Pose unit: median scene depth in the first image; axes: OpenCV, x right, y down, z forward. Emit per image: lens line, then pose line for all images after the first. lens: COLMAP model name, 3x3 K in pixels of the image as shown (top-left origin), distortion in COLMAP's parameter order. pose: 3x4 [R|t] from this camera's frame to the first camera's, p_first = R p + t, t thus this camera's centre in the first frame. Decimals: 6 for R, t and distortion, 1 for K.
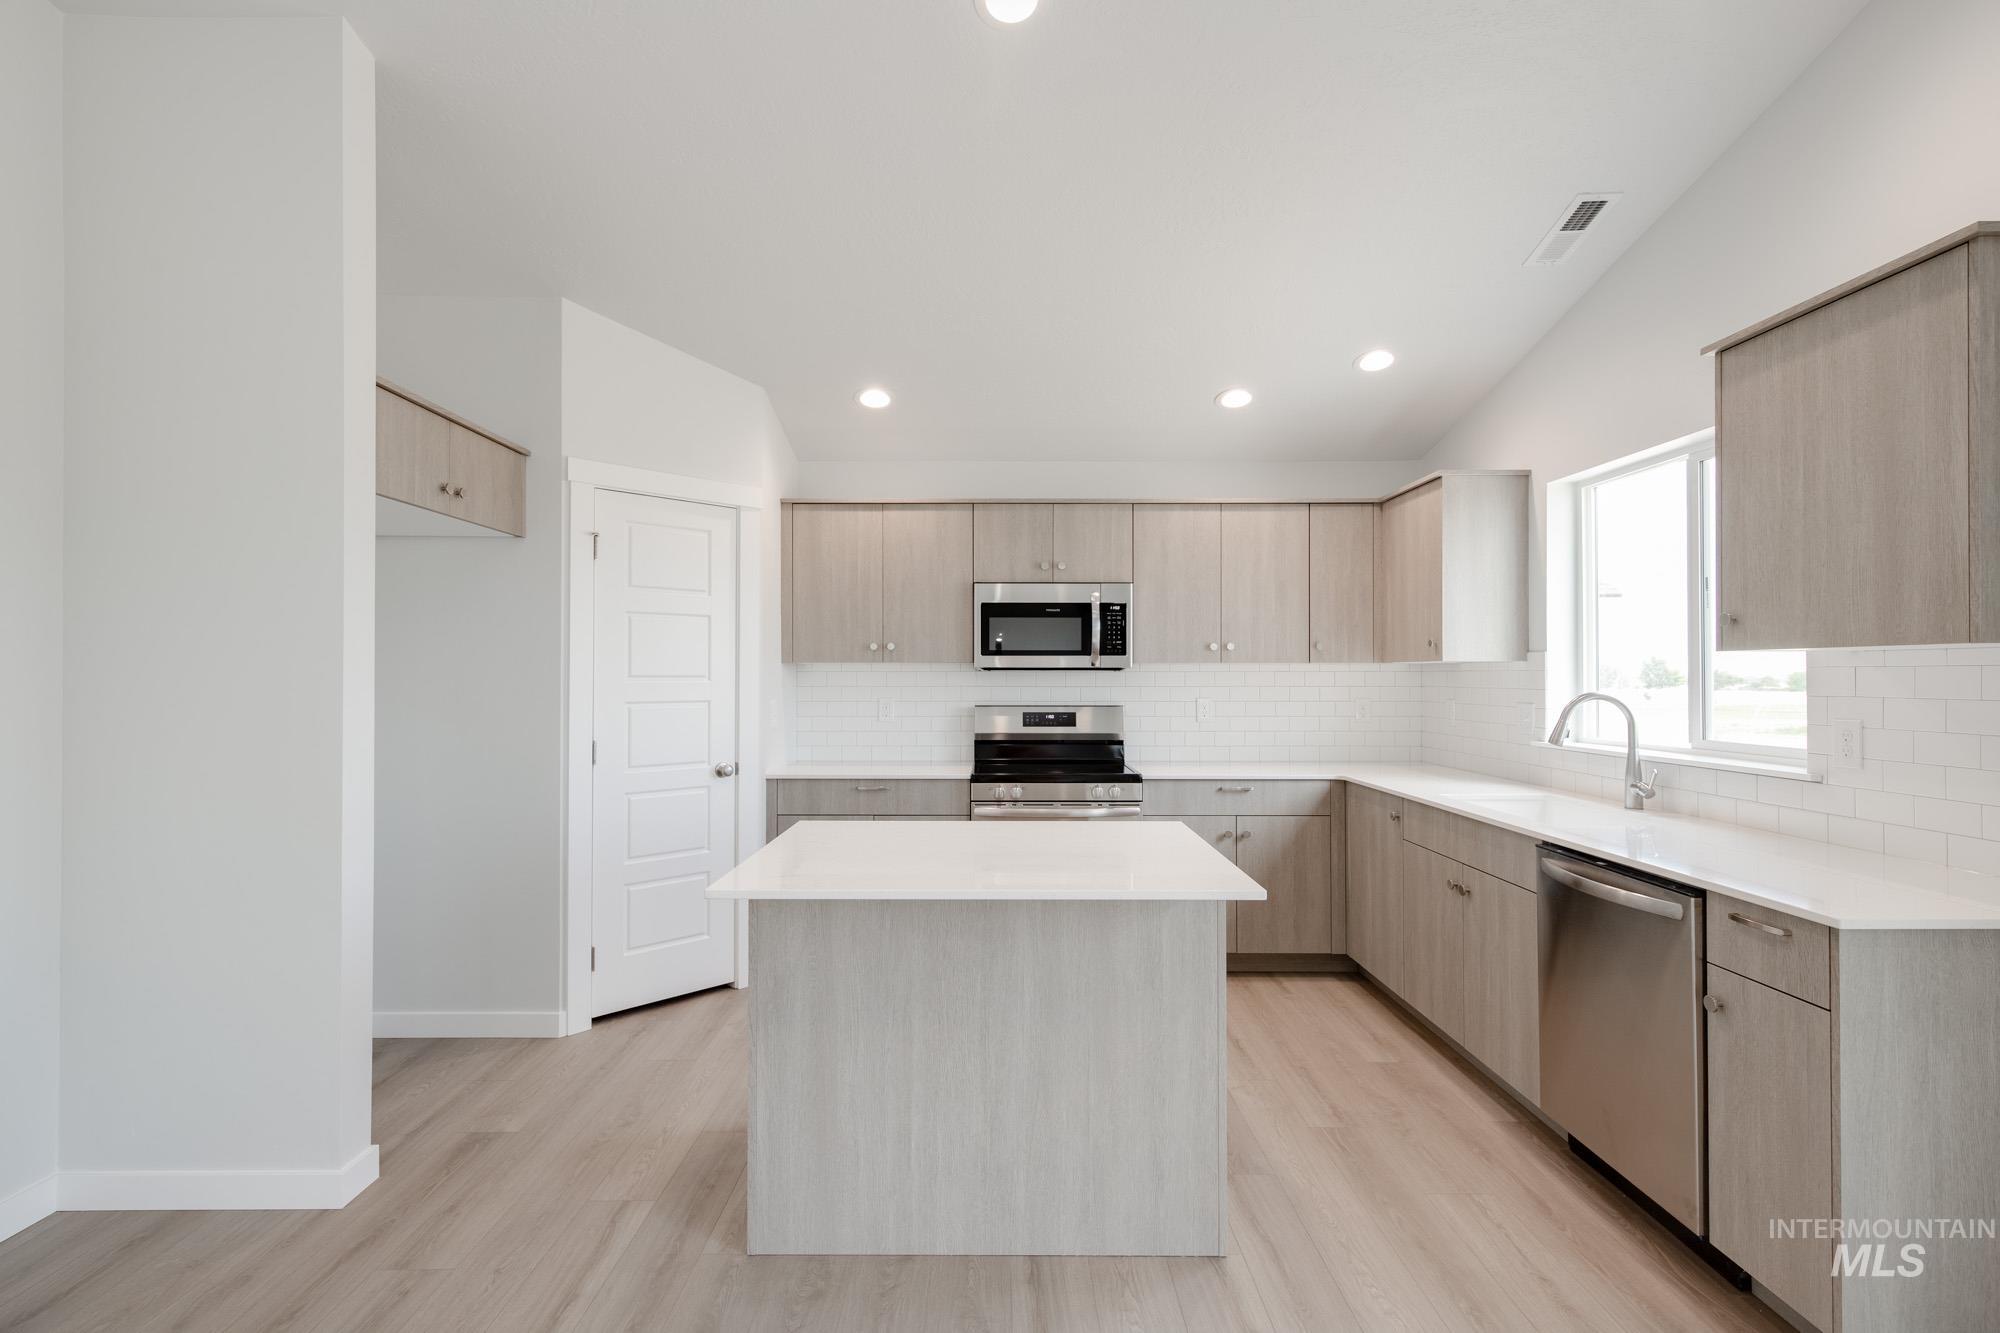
lens RADIAL K [[947.8, 0, 988.4], [0, 947.8, 669.6], [0, 0, 1]] dist [0.016667, -0.006720]
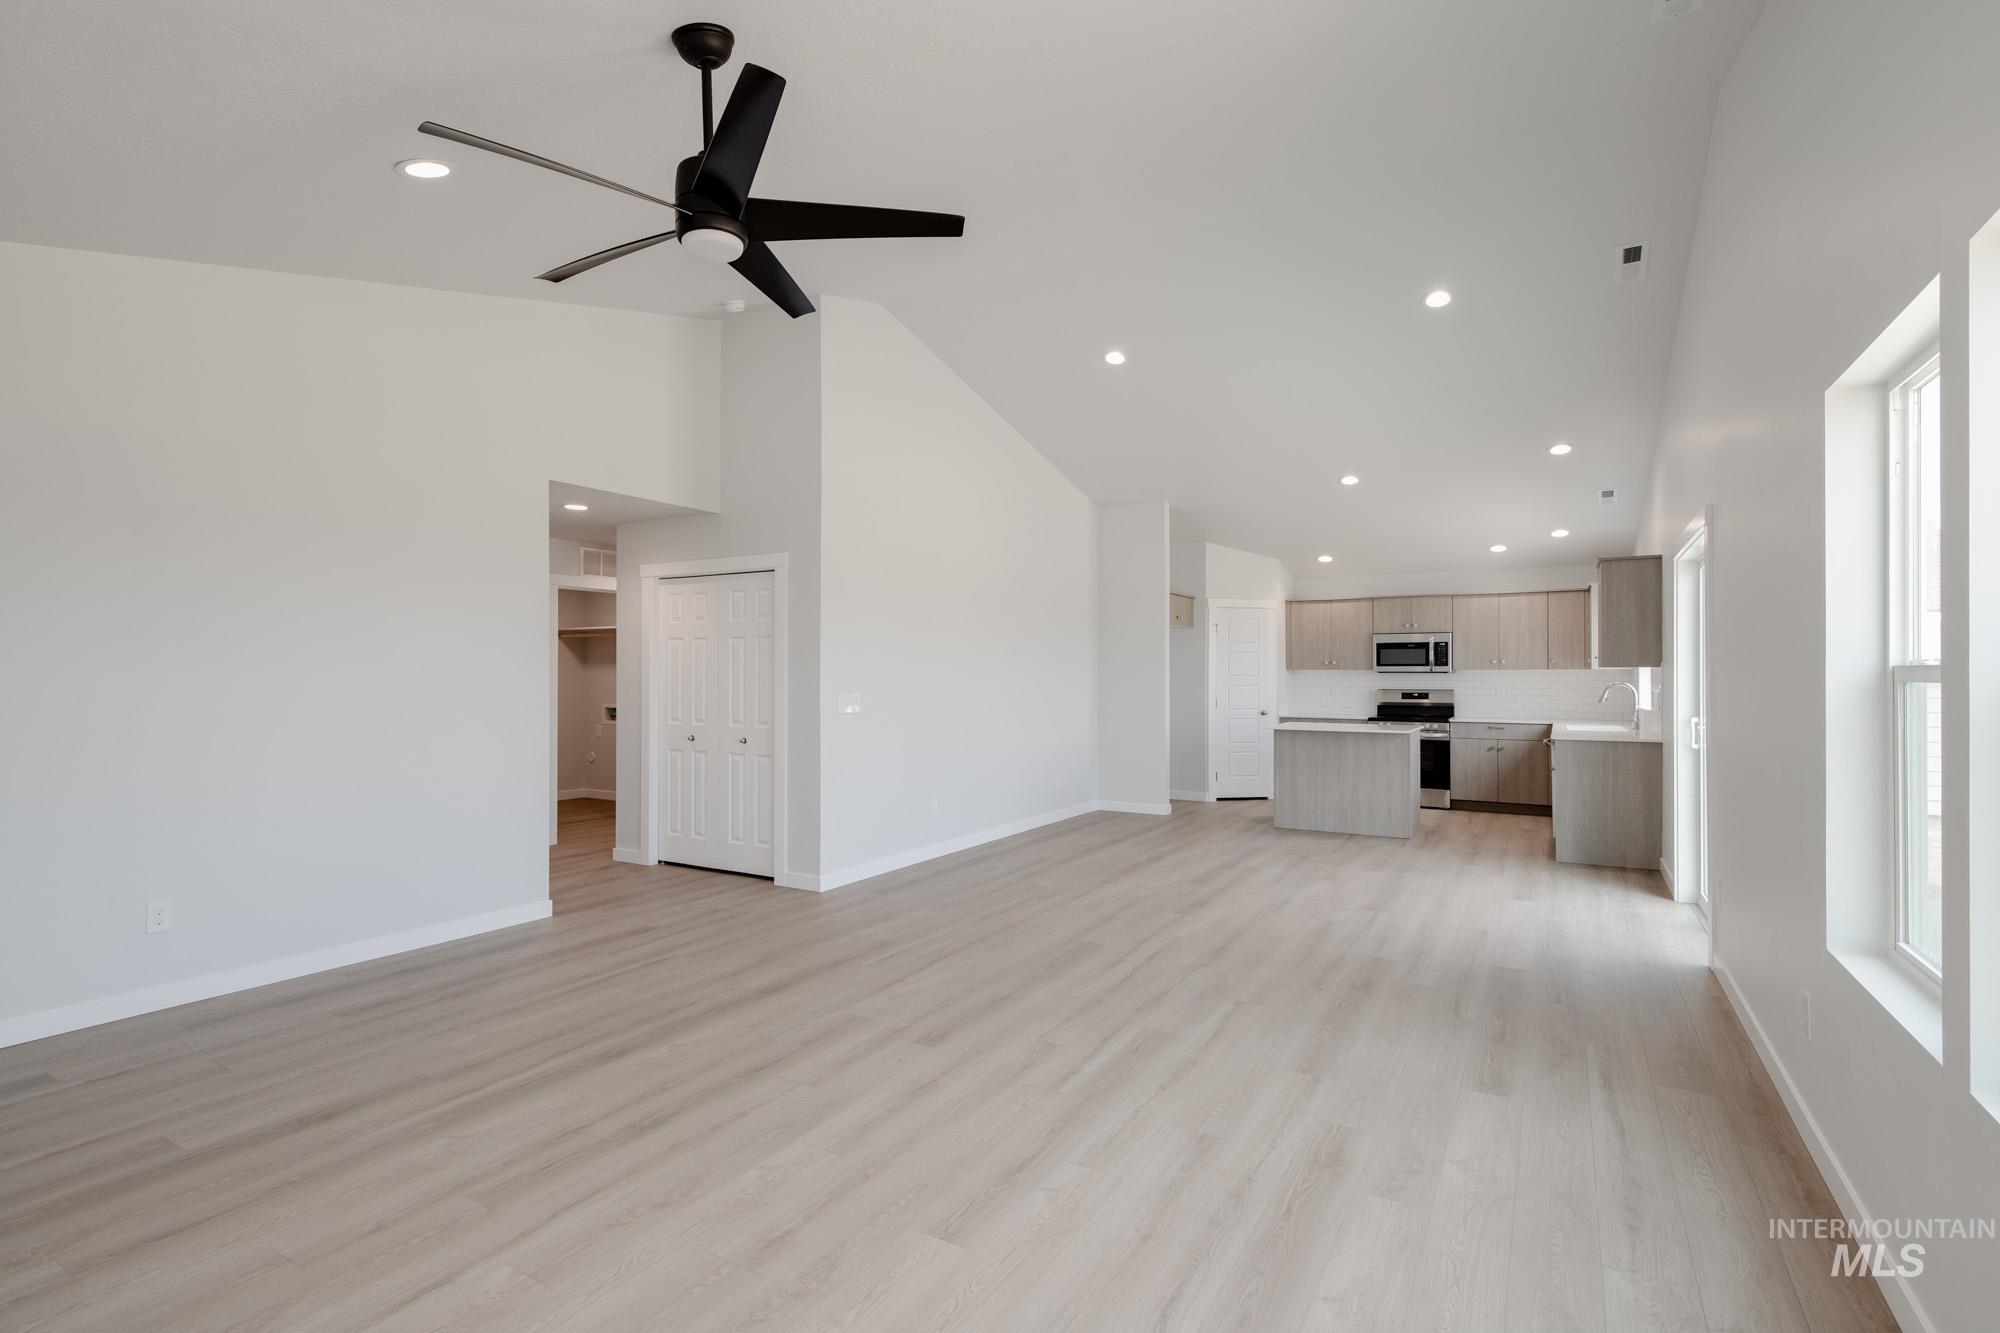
lens RADIAL K [[947.8, 0, 988.4], [0, 947.8, 666.9], [0, 0, 1]] dist [0.016667, -0.006720]
pose [[0.861500, -0.003111, -0.507748, 0.374354], [0.002997, 0.999995, -0.001043, -0.015266], [0.507749, -0.000624, 0.861505, -1.534490]]
